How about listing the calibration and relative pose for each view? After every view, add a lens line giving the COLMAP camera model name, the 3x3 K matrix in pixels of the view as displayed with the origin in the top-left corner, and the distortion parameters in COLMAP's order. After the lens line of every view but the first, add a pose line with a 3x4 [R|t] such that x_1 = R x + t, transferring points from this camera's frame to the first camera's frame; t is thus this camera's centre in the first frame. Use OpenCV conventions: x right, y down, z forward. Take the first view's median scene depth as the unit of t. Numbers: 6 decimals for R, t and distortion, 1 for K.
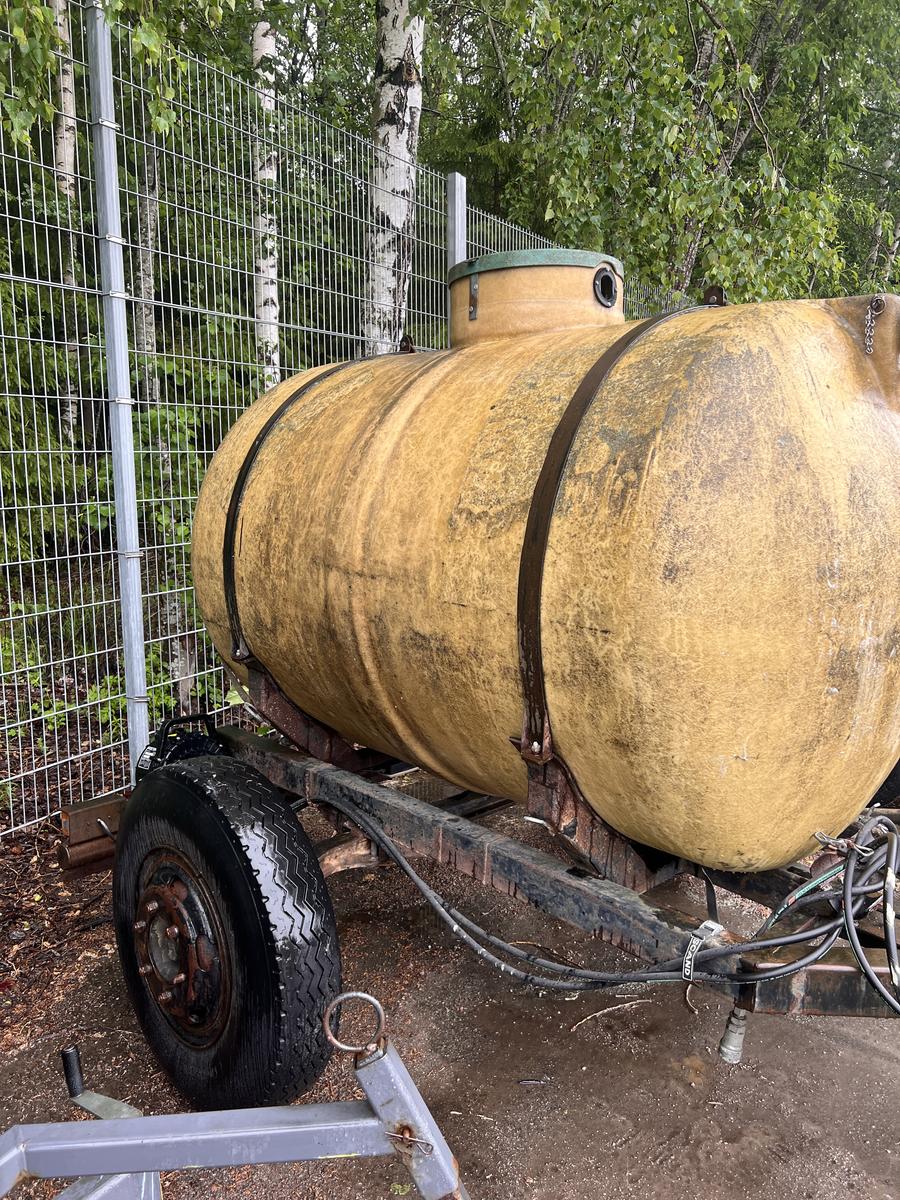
lens RADIAL K [[900.3, 0, 450.1], [0, 900.3, 591.9], [0, 0, 1]] dist [0.026113, -0.034004]
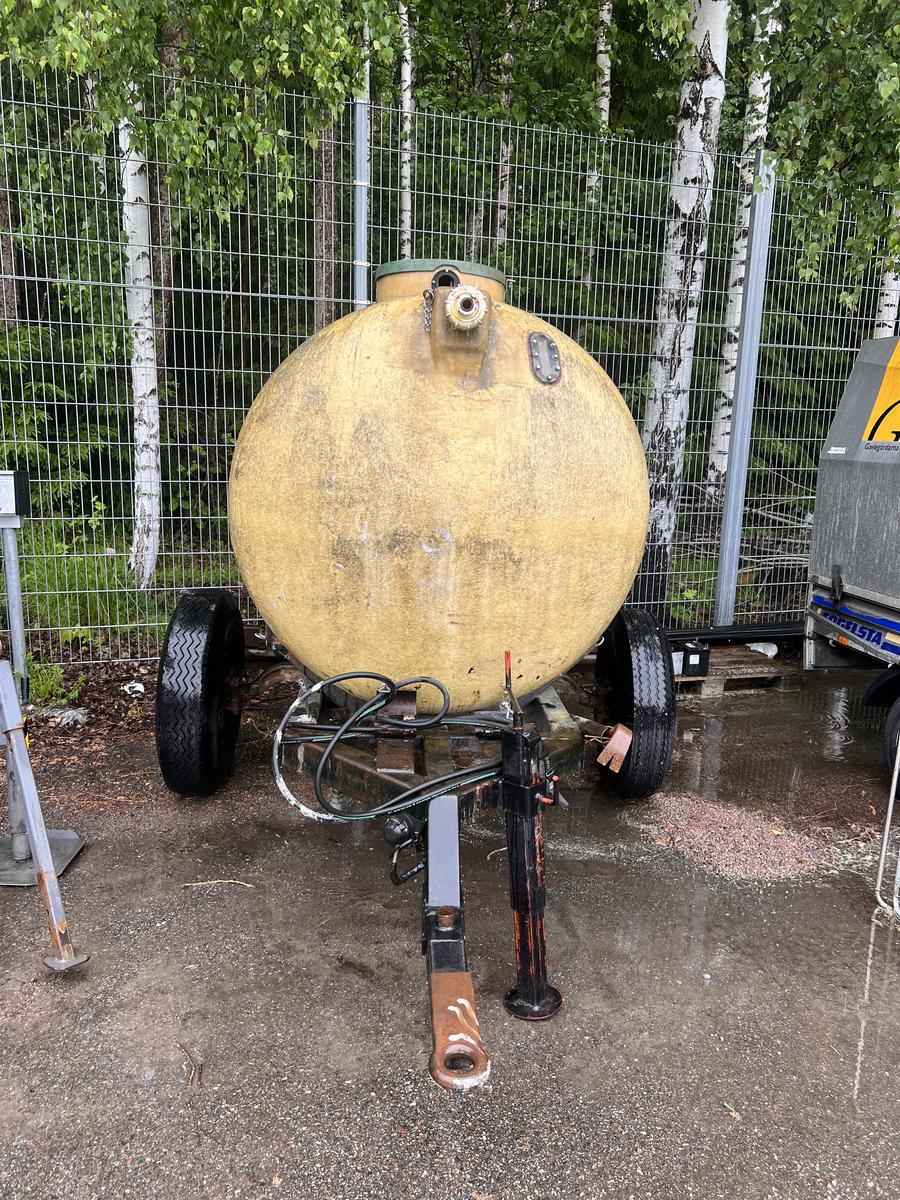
lens RADIAL K [[900.3, 0, 458.7], [0, 900.3, 604.6], [0, 0, 1]] dist [0.026113, -0.034004]
pose [[0.760154, 0.151145, -0.631918, 1.252483], [-0.129138, 0.988309, 0.081043, 0.022356], [0.636780, 0.019999, 0.770786, -0.008363]]
